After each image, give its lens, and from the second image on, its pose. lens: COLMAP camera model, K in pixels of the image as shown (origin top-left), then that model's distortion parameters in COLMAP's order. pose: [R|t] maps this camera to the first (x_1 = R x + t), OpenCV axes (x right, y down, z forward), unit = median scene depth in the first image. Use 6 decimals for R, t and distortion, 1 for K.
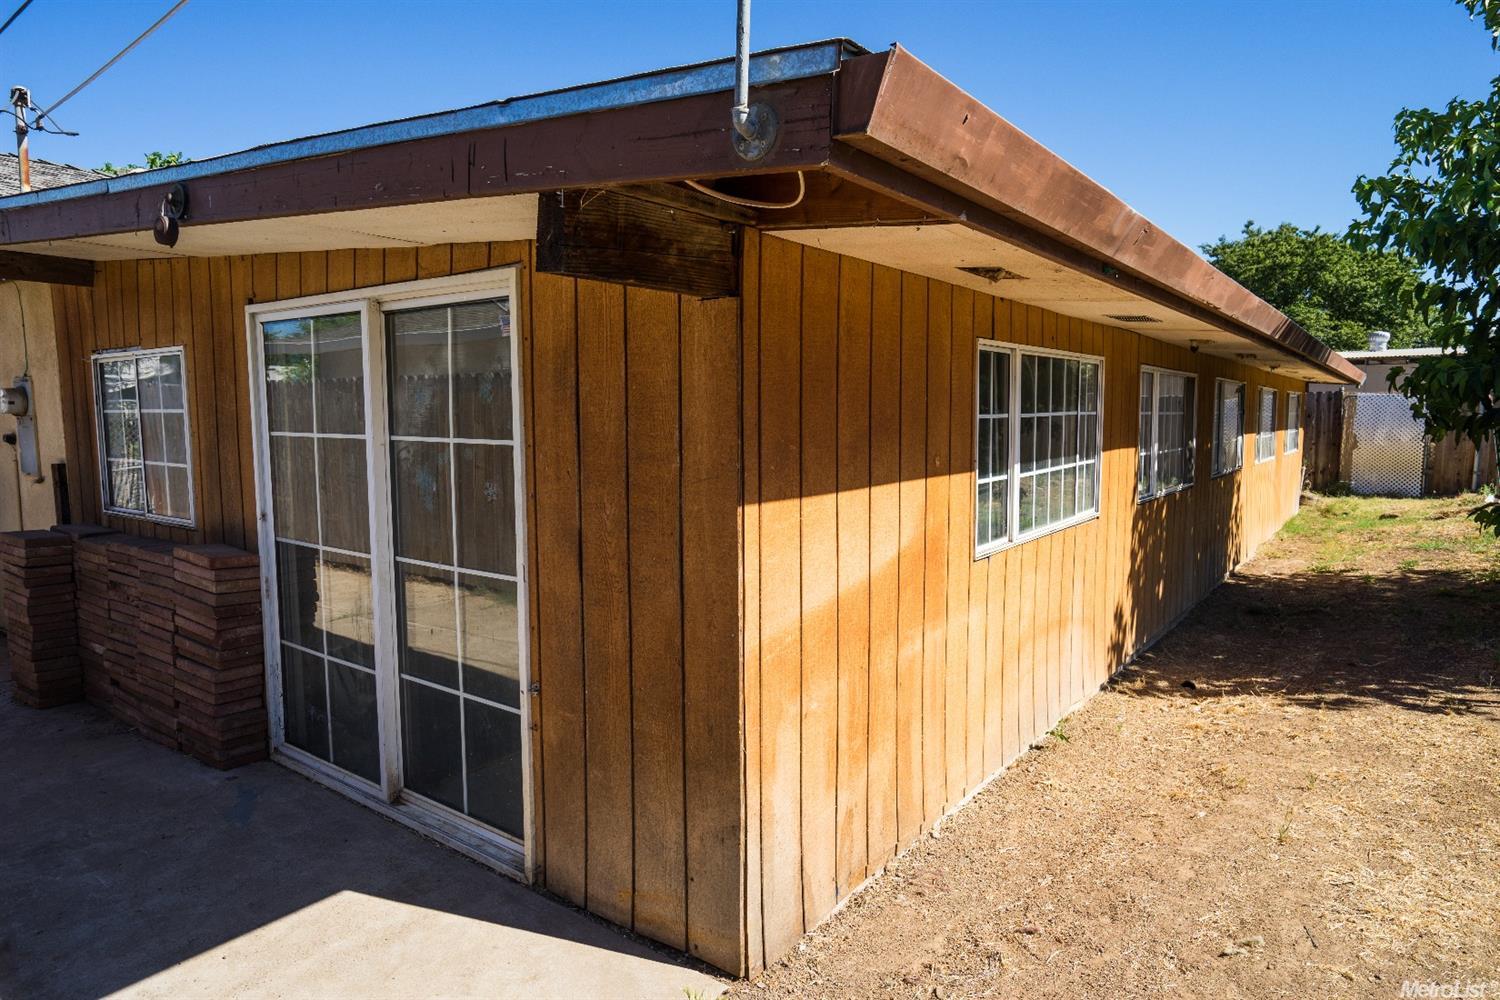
lens RADIAL K [[906.5, 0, 750.0], [0, 906.5, 500.0], [0, 0, 1]] dist [0.001818, 0.000501]
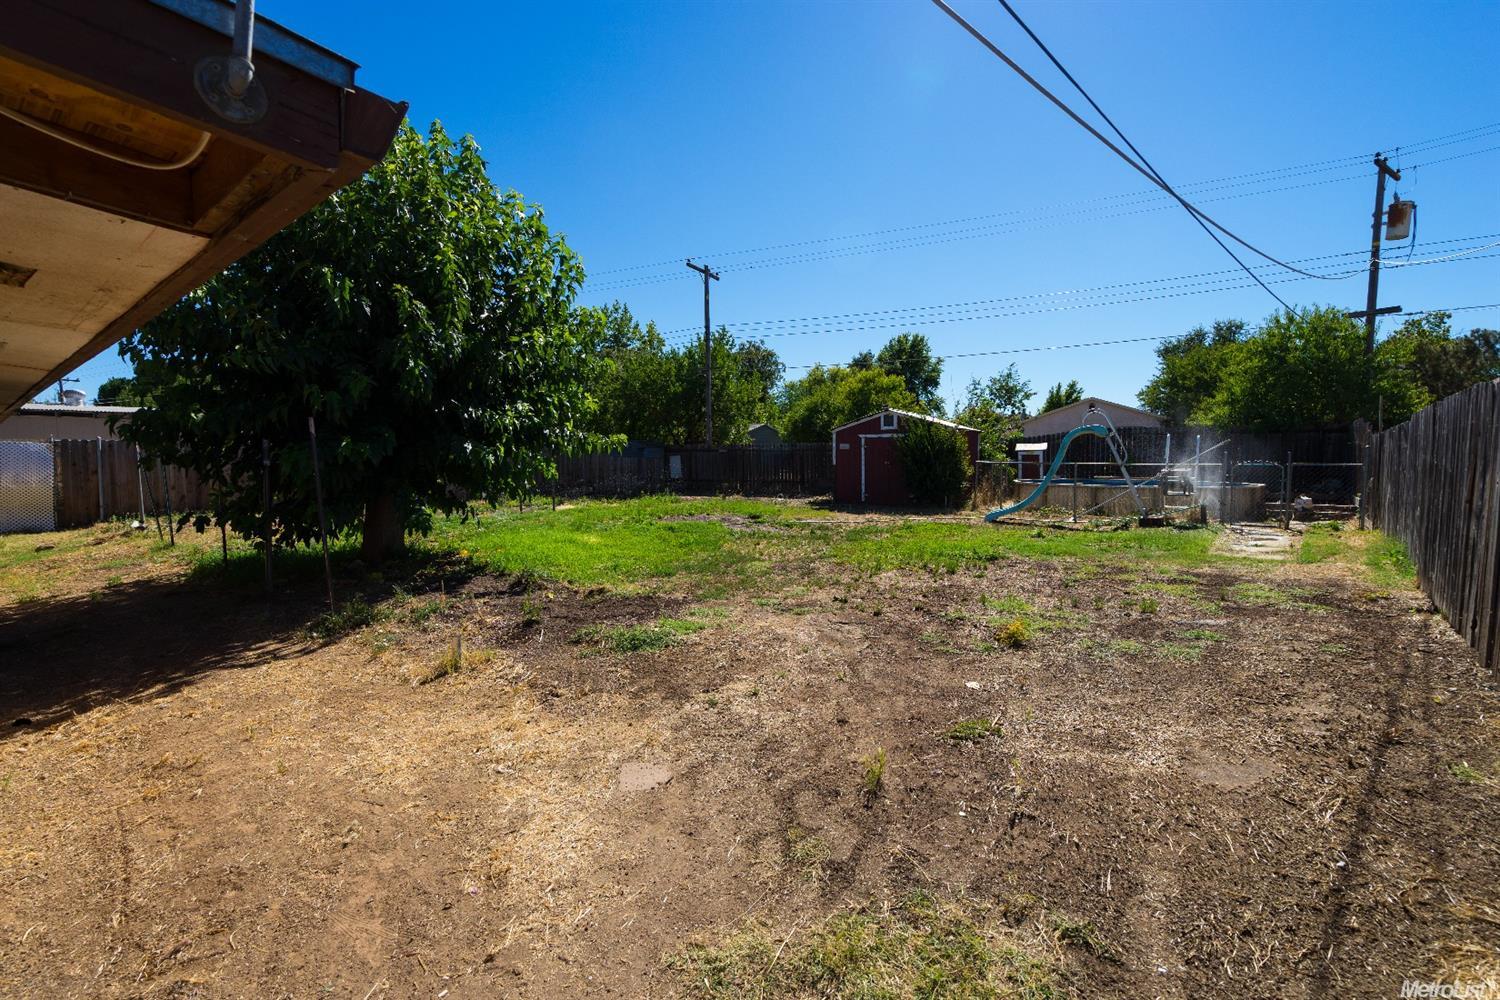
lens RADIAL K [[671.0, 0, 749.1], [0, 671.0, 503.5], [0, 0, 1]] dist [-0.003880, 0.001042]
pose [[0.050551, -0.057783, 0.997049, -0.197991], [0.093994, 0.994169, 0.052851, 0.002201], [-0.994289, 0.091045, 0.055687, 0.151546]]
